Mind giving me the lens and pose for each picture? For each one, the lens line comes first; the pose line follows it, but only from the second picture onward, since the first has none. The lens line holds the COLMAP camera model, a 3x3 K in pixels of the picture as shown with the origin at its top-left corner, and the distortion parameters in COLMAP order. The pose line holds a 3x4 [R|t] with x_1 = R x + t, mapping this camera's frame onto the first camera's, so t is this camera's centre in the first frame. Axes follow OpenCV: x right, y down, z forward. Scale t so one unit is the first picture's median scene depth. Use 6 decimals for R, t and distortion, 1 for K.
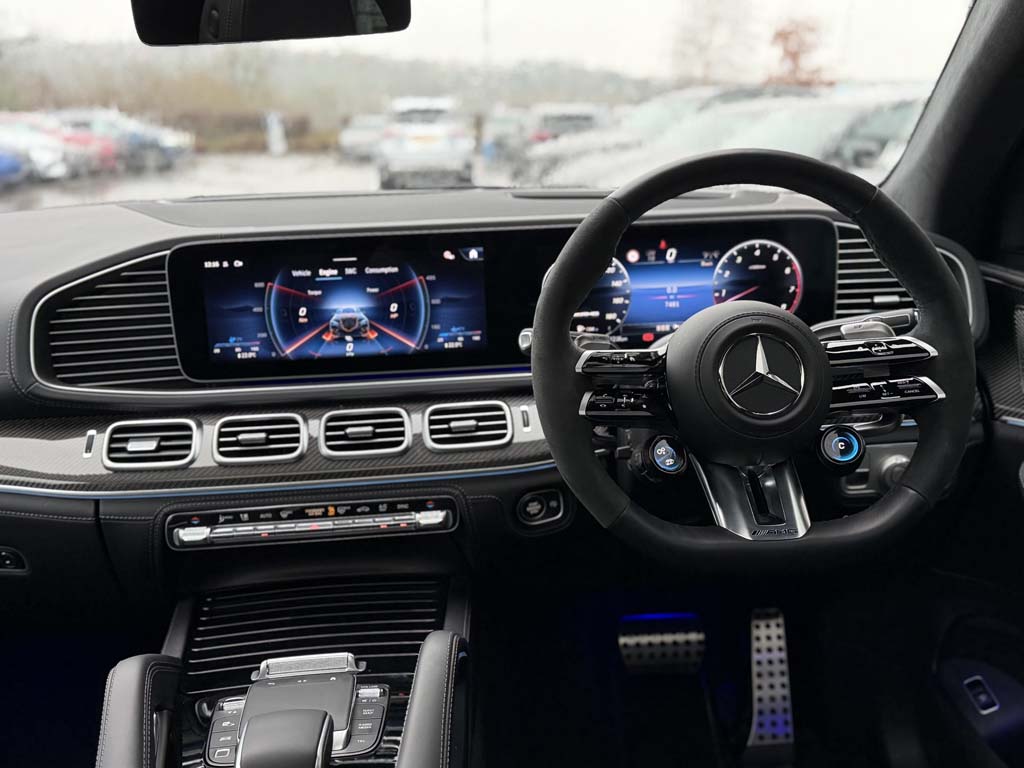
lens RADIAL K [[1080.9, 0, 512.0], [0, 1080.9, 384.0], [0, 0, 1]] dist [0.251308, -0.593149]
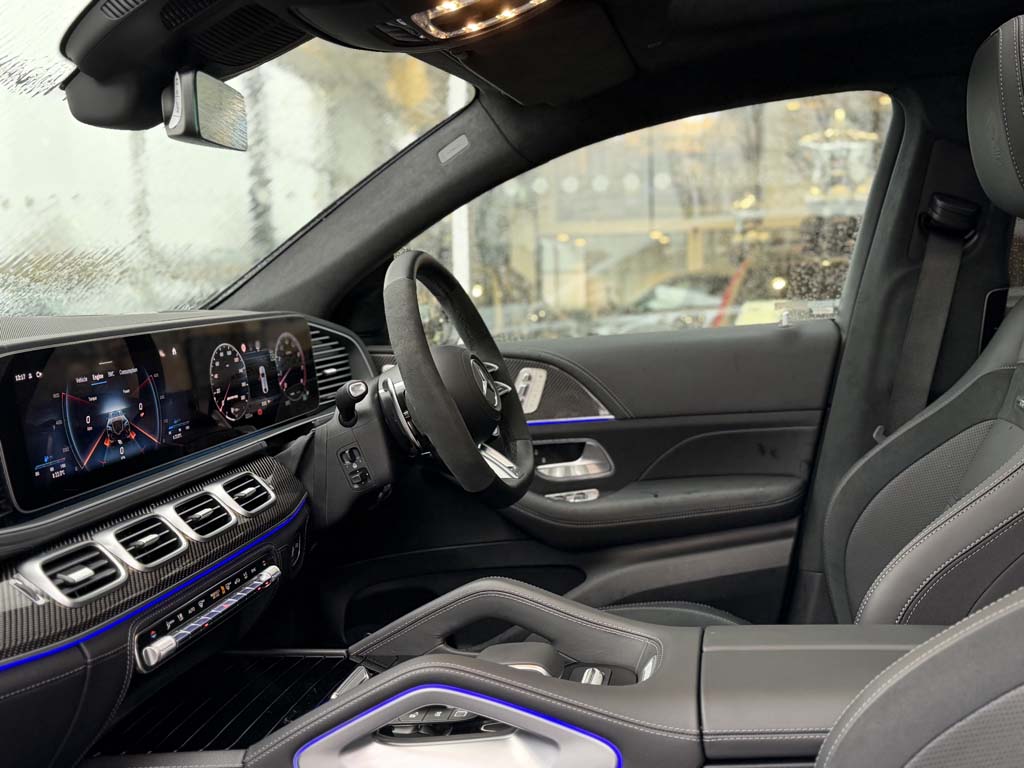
lens RADIAL K [[1080.9, 0, 512.0], [0, 1080.9, 384.0], [0, 0, 1]] dist [0.251308, -0.593149]
pose [[0.298984, -0.084098, 0.950545, -0.990147], [0.265518, 0.964104, 0.001782, -0.000245], [-0.916574, 0.251854, 0.310582, 0.356720]]
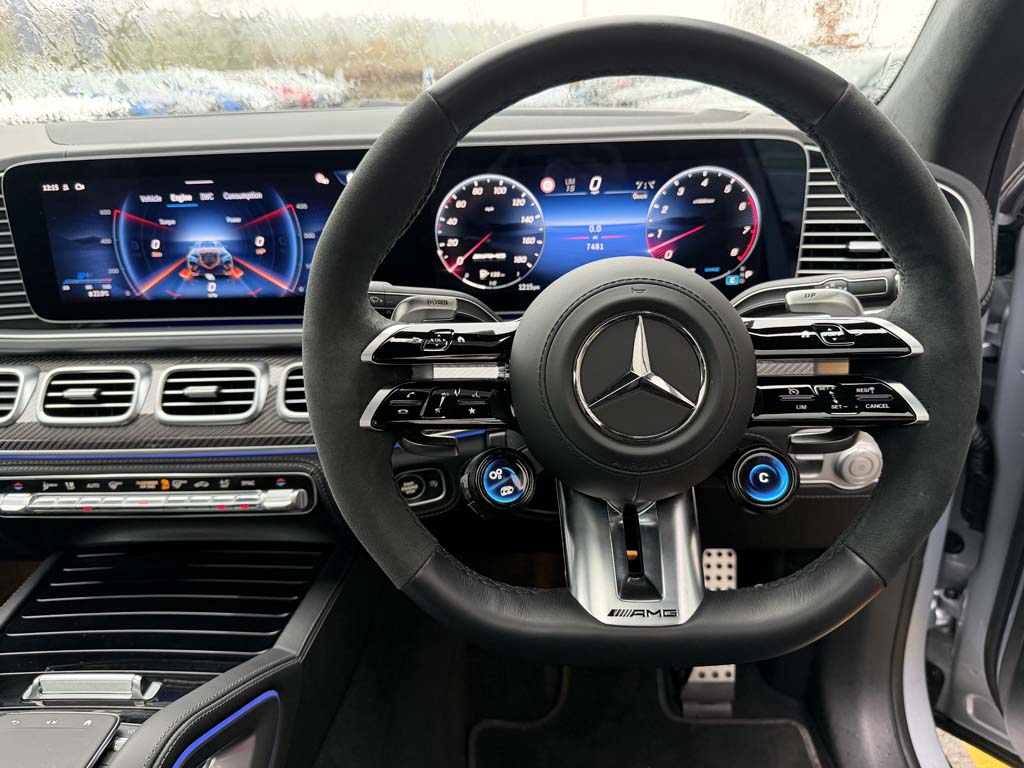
lens RADIAL K [[760.4, 0, 512.0], [0, 760.4, 384.0], [0, 0, 1]] dist [0.143410, -0.271028]
pose [[0.992289, 0.044957, -0.115503, 0.160454], [-0.028256, 0.989411, 0.142363, -0.052233], [0.120681, -0.138002, 0.983052, 0.420656]]
